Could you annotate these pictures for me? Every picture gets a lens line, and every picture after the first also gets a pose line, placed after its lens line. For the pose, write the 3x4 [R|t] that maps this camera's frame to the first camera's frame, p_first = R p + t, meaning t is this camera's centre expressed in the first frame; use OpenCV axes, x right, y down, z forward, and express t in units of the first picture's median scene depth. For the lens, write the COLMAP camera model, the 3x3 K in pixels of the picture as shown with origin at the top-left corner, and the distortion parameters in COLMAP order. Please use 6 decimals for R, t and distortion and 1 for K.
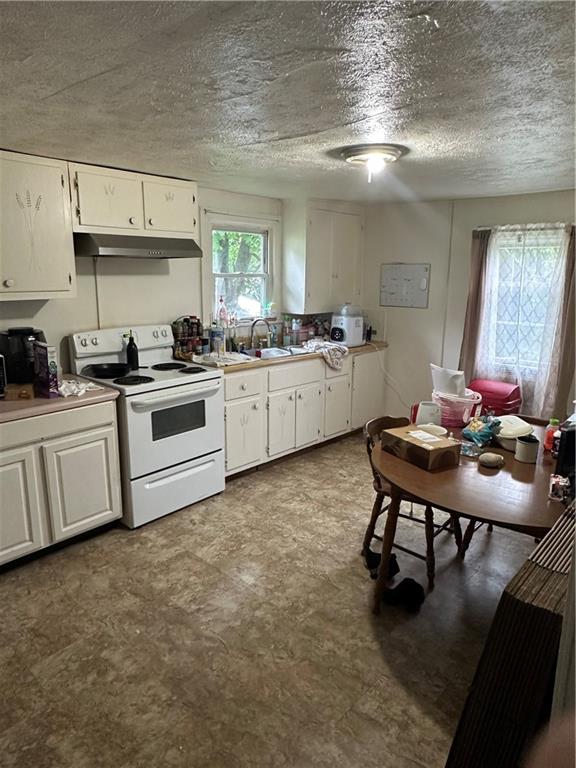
lens RADIAL K [[507.4, 0, 283.8], [0, 507.4, 380.9], [0, 0, 1]] dist [0.034685, -0.001797]
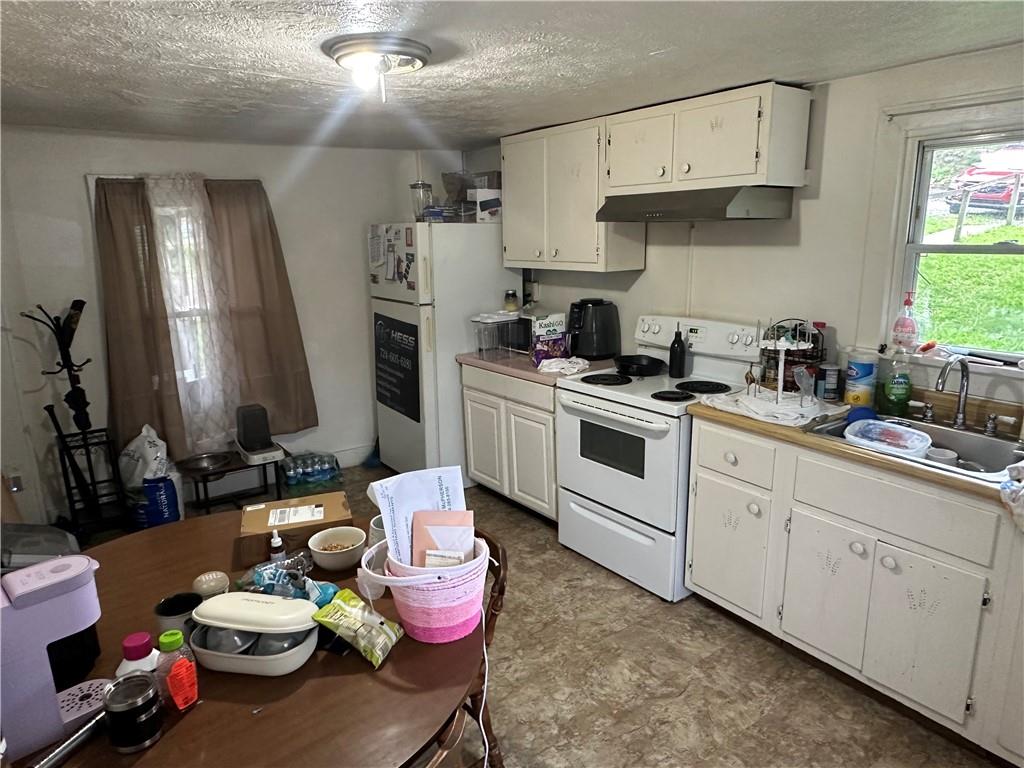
lens RADIAL K [[676.5, 0, 506.2], [0, 676.5, 390.1], [0, 0, 1]] dist [0.034685, -0.001797]
pose [[-0.202916, 0.220111, -0.954136, 0.700523], [-0.196466, 0.945441, 0.259888, -0.214745], [0.959284, 0.240191, -0.148601, 0.951307]]
